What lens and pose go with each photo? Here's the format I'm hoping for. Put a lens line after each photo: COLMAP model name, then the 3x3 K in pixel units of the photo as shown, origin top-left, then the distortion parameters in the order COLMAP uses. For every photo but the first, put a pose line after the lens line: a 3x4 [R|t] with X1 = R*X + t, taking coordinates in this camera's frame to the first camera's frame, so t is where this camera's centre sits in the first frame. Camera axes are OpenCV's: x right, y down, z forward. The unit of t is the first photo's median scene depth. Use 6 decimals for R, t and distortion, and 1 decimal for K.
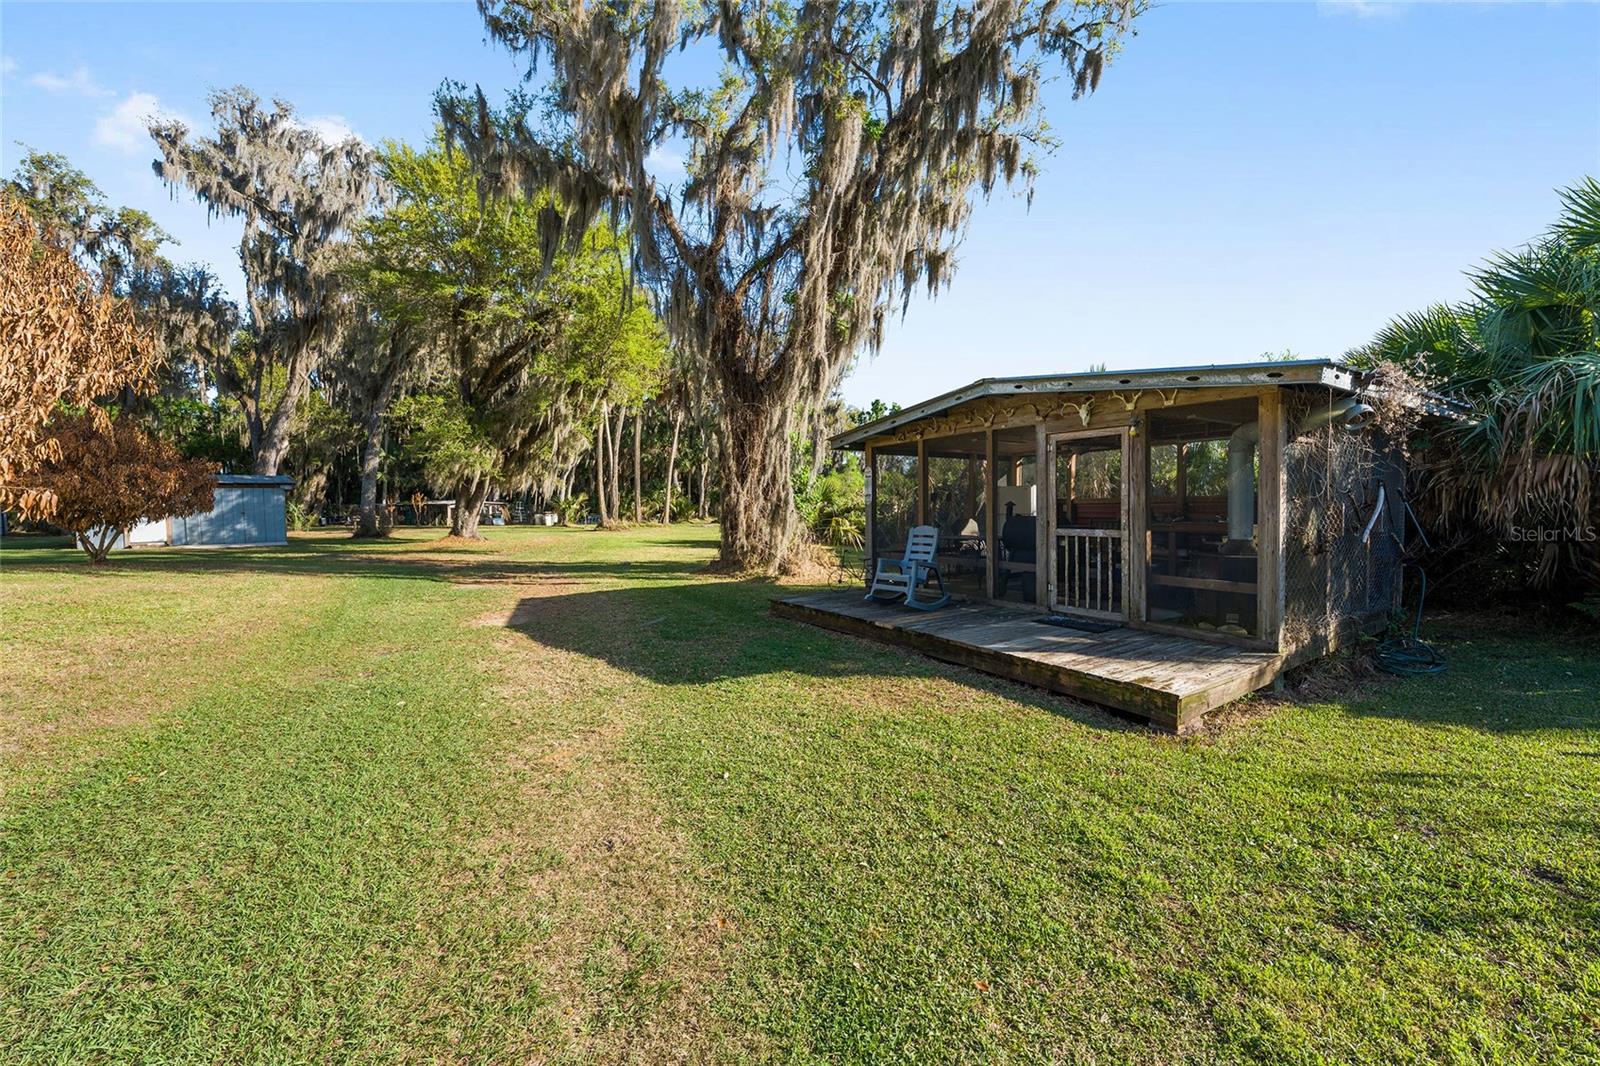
lens RADIAL K [[644.1, 0, 800.8], [0, 644.1, 526.0], [0, 0, 1]] dist [-0.000208, 0.000010]
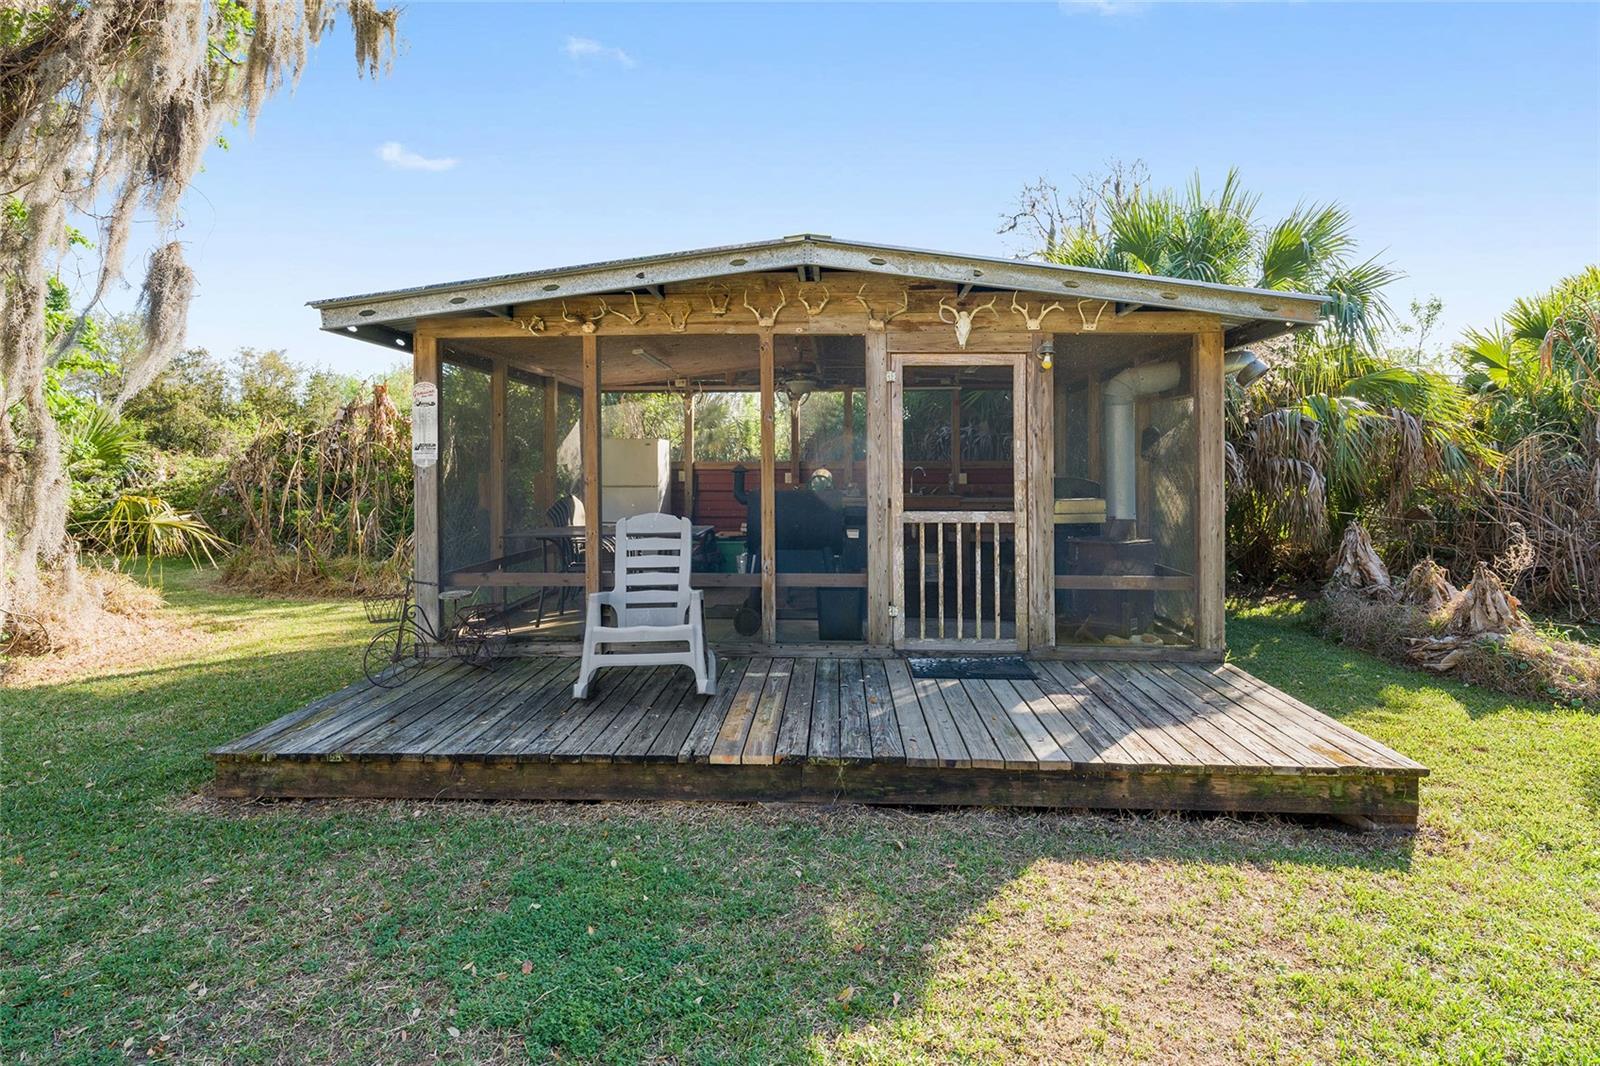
lens RADIAL K [[797.7, 0, 814.6], [0, 797.7, 470.2], [0, 0, 1]] dist [0.001121, -0.000165]
pose [[0.563083, 0.008543, 0.826356, -0.272143], [0.019554, 0.999529, -0.023657, -0.019232], [-0.826169, 0.029480, 0.562651, 0.673195]]
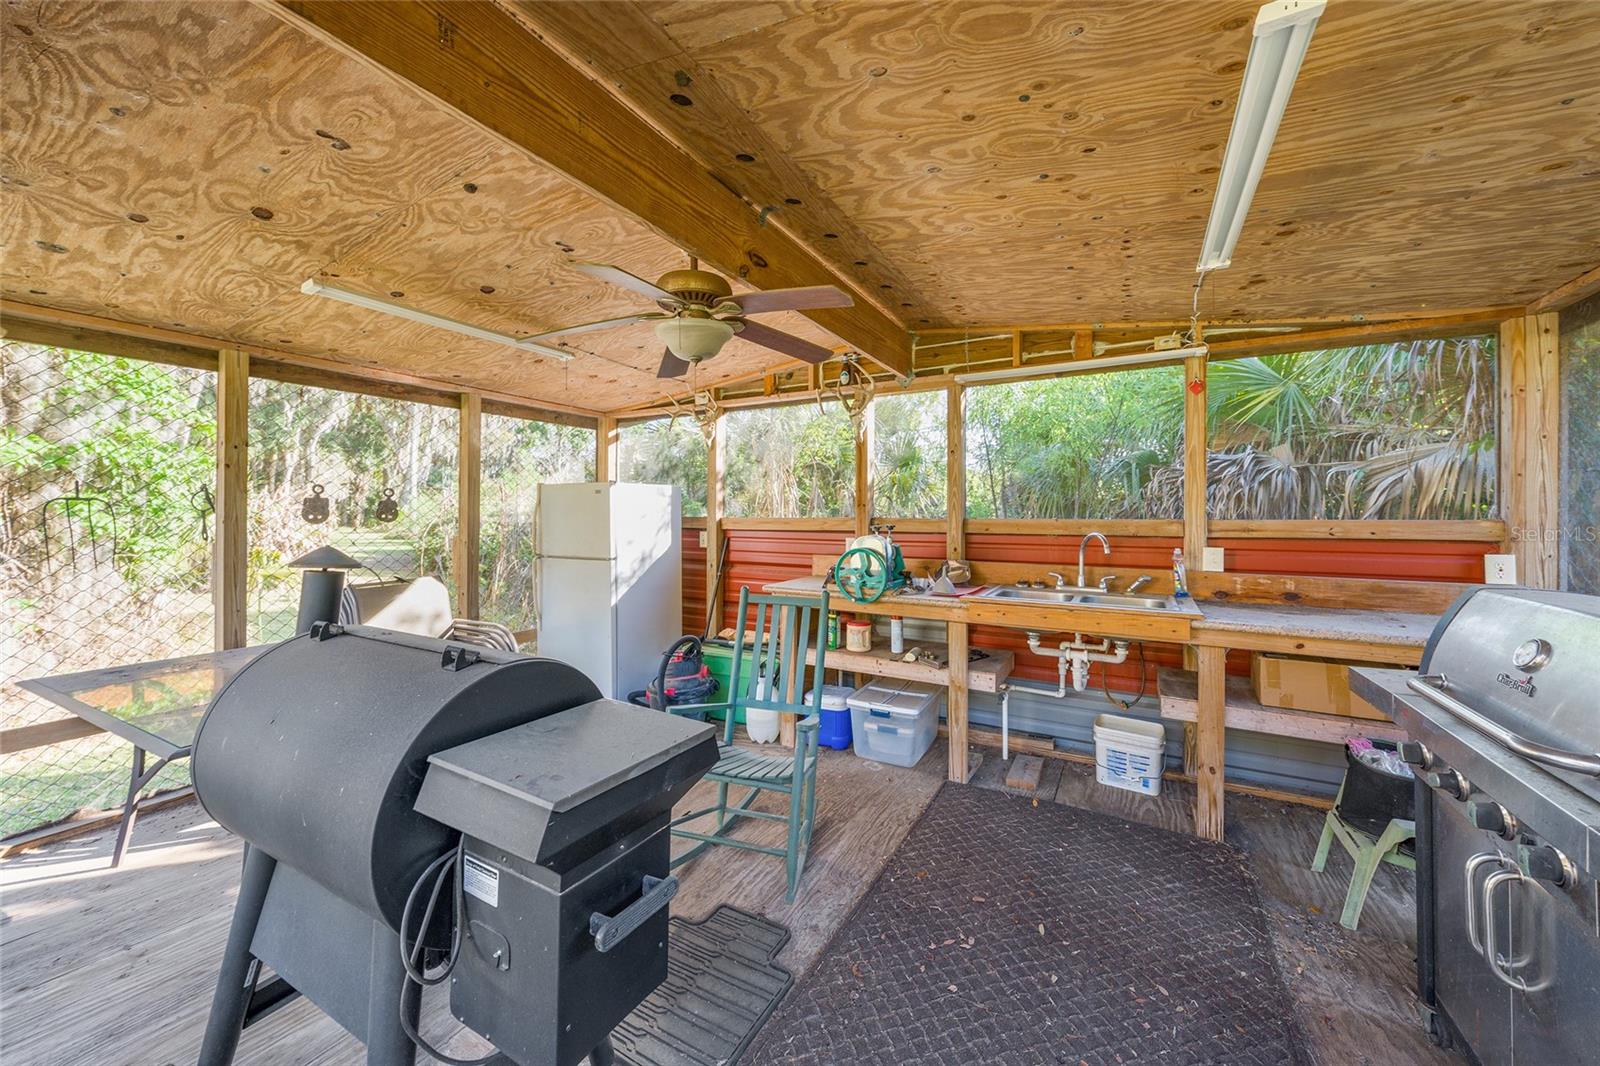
lens RADIAL K [[585.3, 0, 795.0], [0, 585.3, 520.6], [0, 0, 1]] dist [-0.000162, -0.000003]
pose [[0.886940, 0.003843, 0.461869, 0.158989], [0.005220, 0.999818, -0.018344, -0.038857], [-0.461856, 0.018681, 0.886758, 0.844183]]
